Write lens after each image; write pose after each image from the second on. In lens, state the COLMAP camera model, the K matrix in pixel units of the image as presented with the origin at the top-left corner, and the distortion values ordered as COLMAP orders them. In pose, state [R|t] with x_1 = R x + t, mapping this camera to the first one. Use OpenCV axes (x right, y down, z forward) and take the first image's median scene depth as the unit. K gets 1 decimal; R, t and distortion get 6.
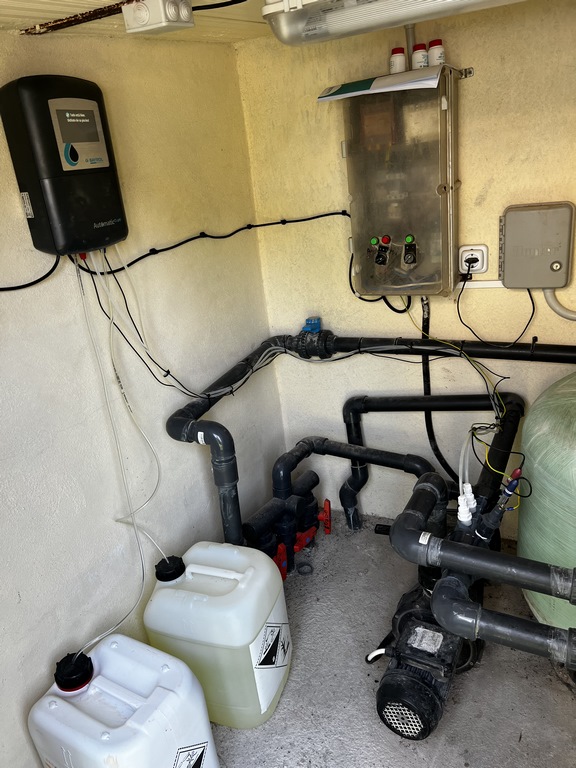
lens RADIAL K [[624.3, 0, 287.3], [0, 624.3, 415.7], [0, 0, 1]] dist [0.120895, -0.146504]
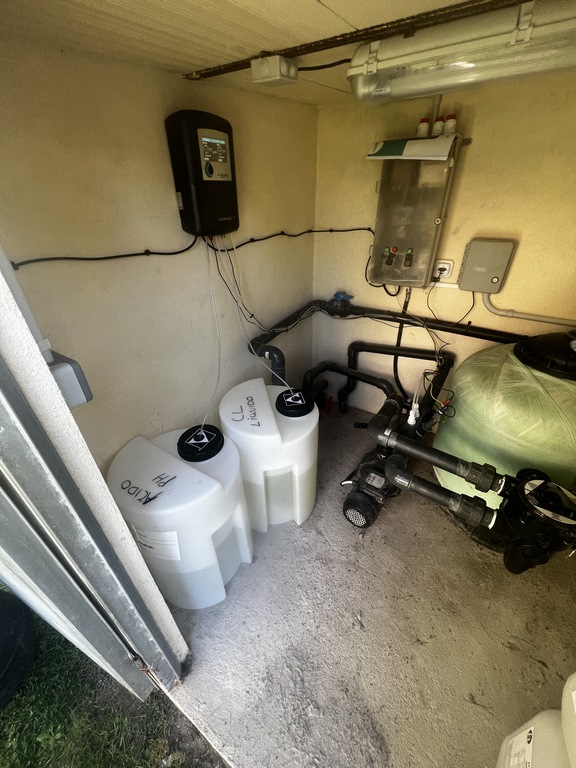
lens RADIAL K [[305.4, 0, 288.0], [0, 305.4, 384.0], [0, 0, 1]] dist [0.017465, 0.000089]
pose [[0.990130, 0.136498, -0.031790, -0.040747], [-0.129294, 0.977155, 0.168677, -0.037428], [0.054088, -0.162902, 0.985159, 0.144526]]
